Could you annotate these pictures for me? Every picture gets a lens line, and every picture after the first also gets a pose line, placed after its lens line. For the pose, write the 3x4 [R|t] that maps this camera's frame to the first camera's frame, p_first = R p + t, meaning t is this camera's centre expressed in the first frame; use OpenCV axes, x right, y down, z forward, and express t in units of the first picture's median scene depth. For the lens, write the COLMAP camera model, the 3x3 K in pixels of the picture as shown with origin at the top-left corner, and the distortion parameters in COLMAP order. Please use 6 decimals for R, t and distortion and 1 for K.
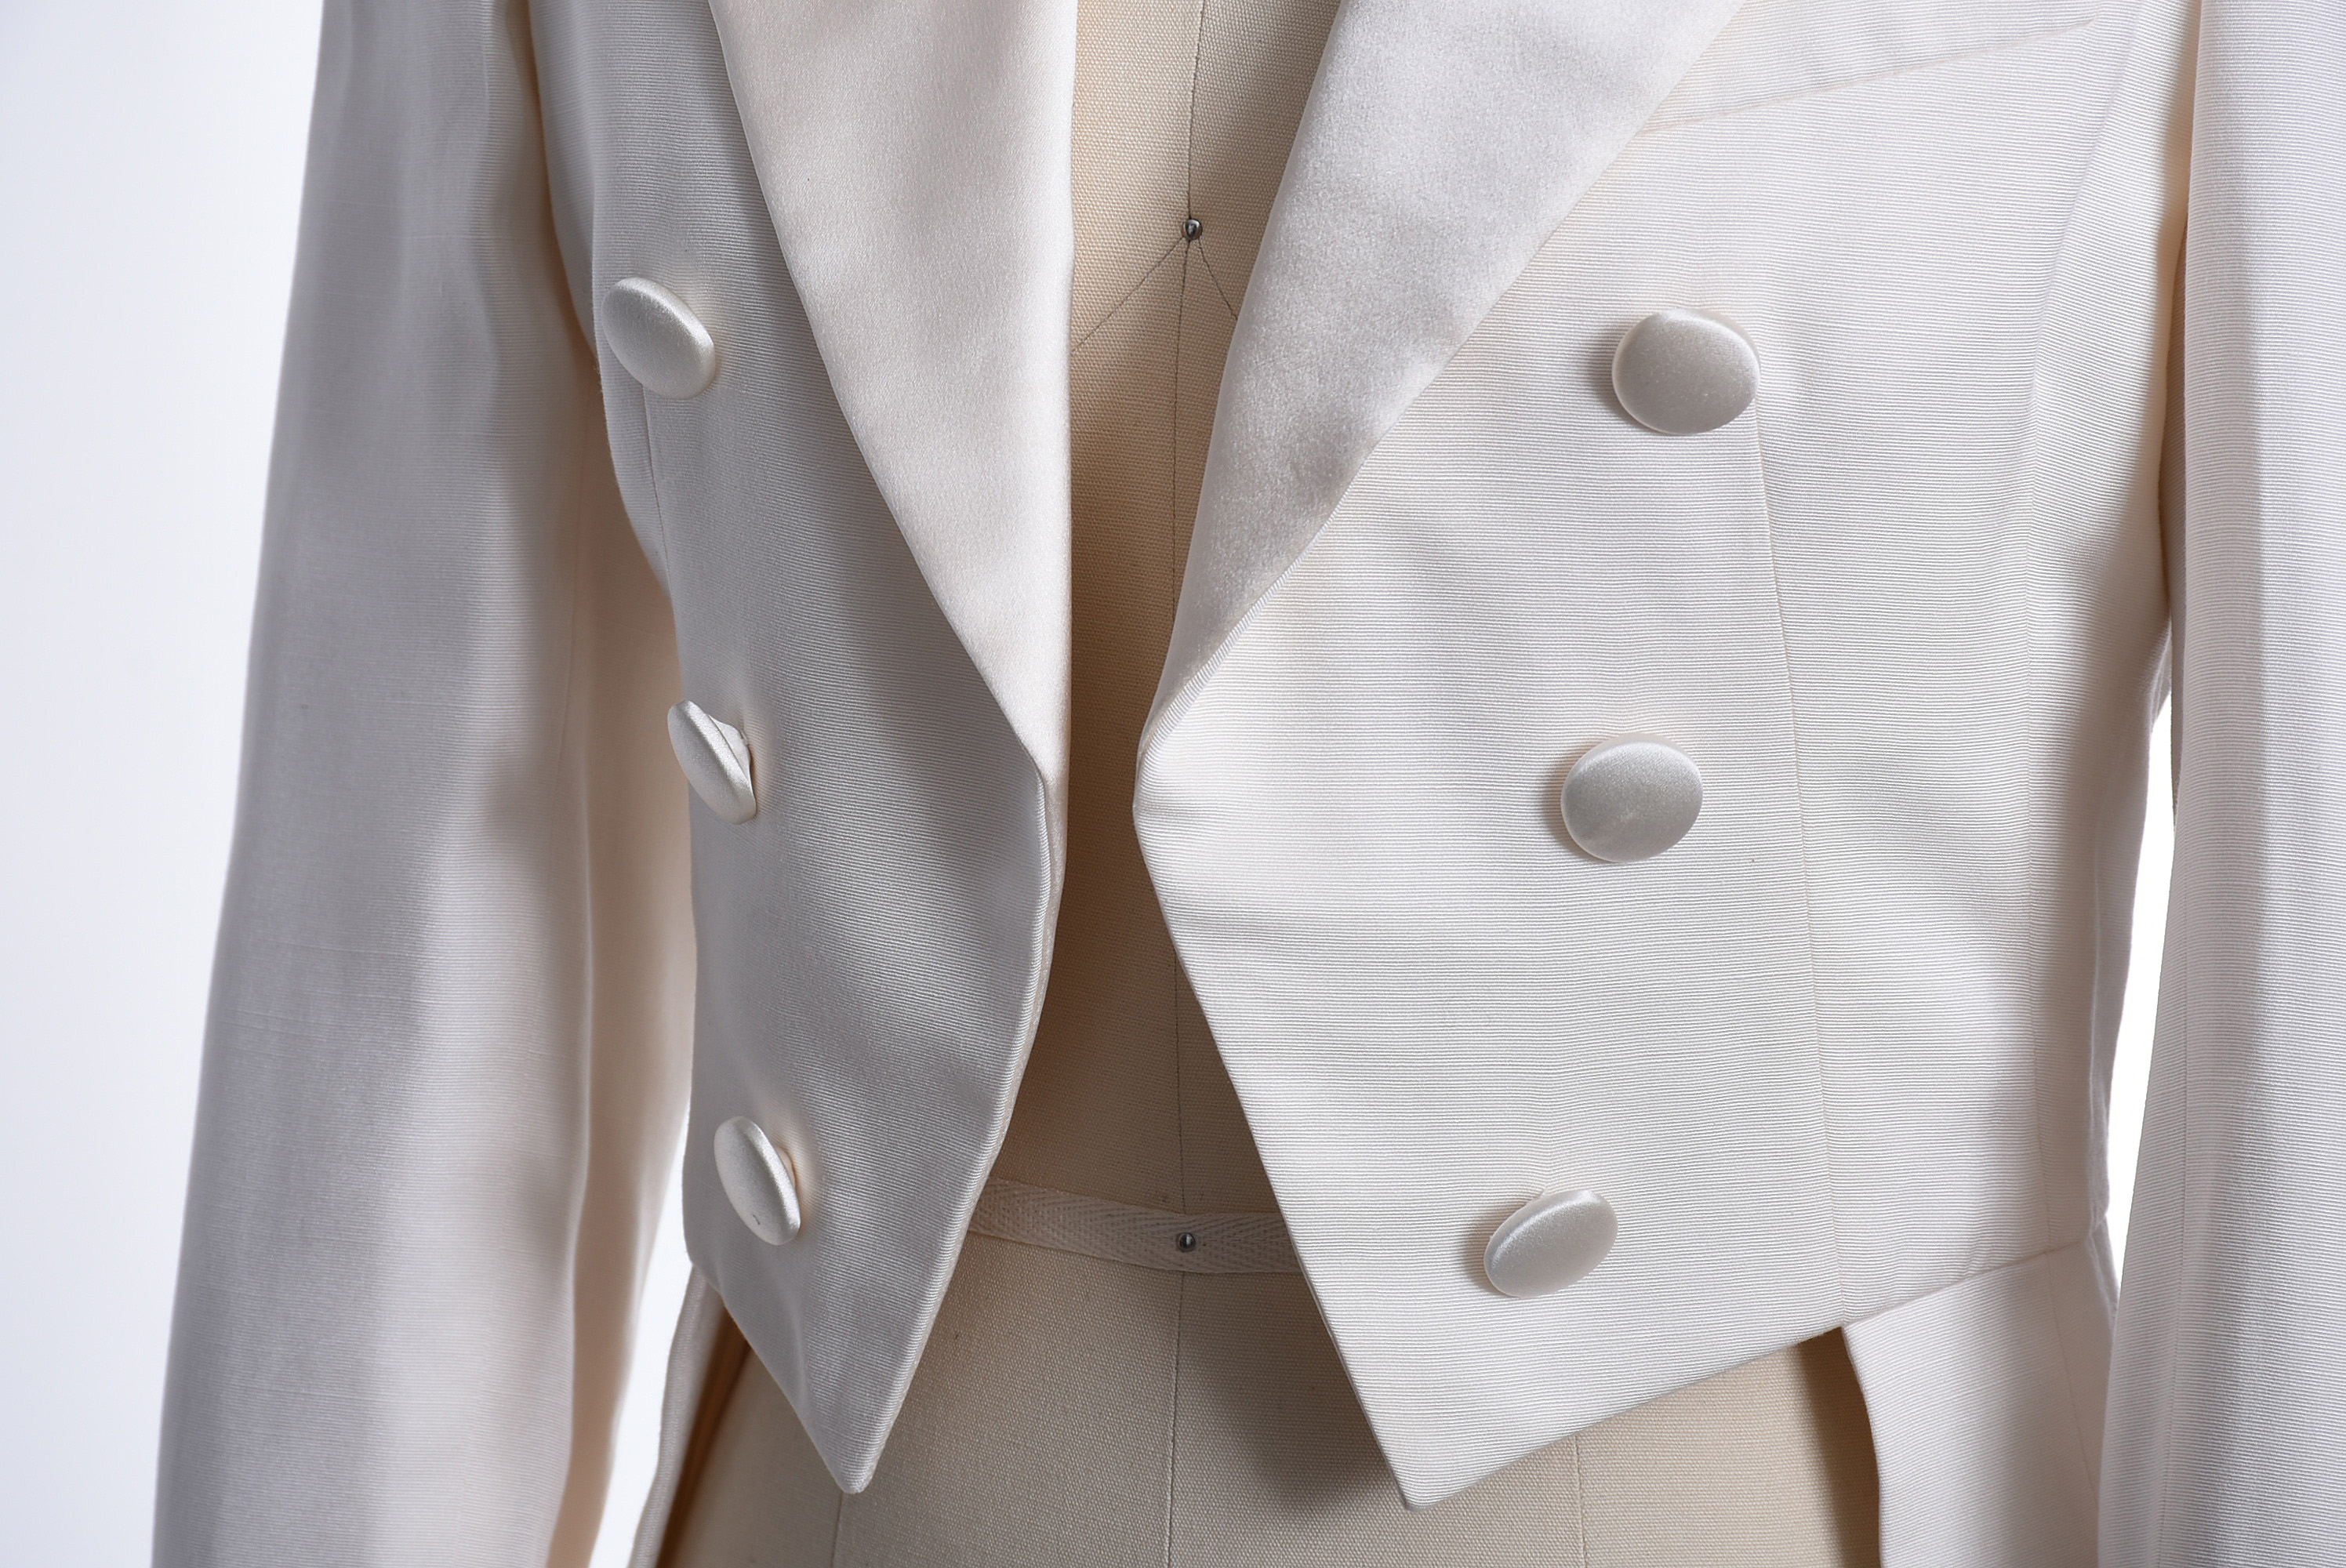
lens RADIAL K [[8082.2, 0, 1170.4], [0, 8082.2, 790.9], [0, 0, 1]] dist [-0.058540, 0.000000]
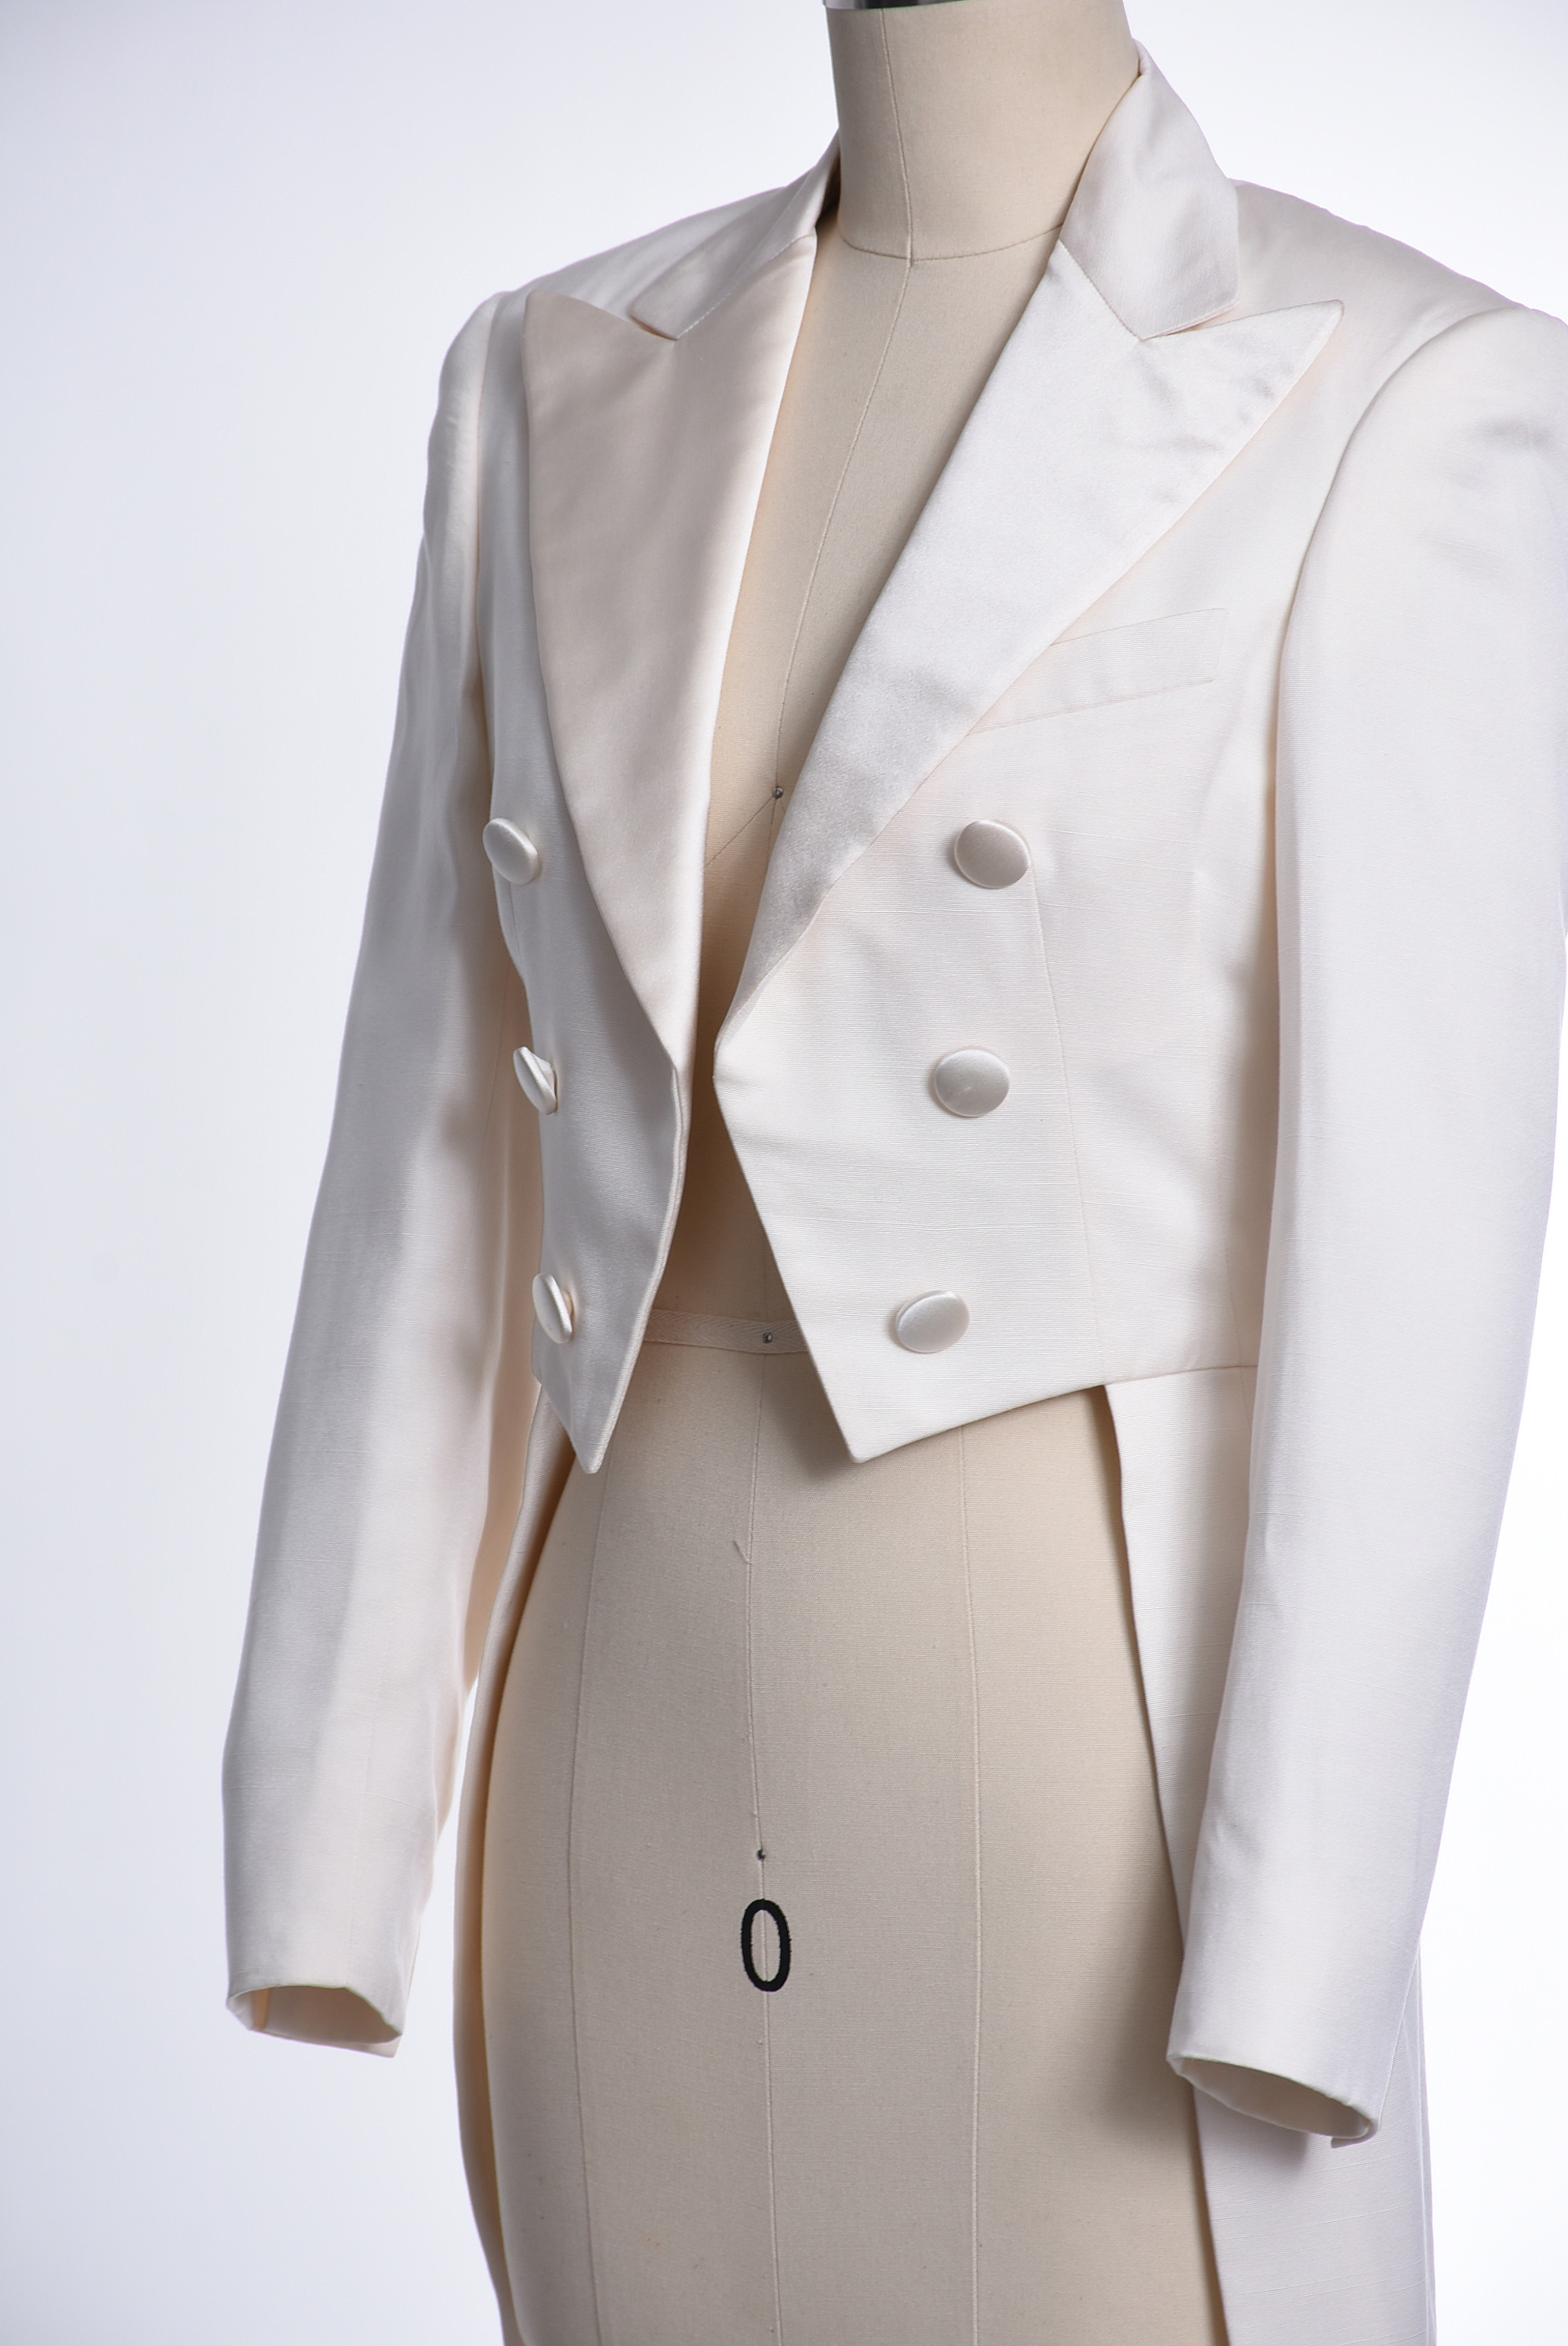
lens RADIAL K [[12388.8, 0, 784.3], [0, 12388.8, 1172.4], [0, 0, 1]] dist [-0.445358, 0.000000]
pose [[0.979449, 0.020956, -0.200598, 0.592930], [-0.048116, 0.990149, -0.131494, 0.403640], [0.195867, 0.138443, 0.970809, -1.823580]]
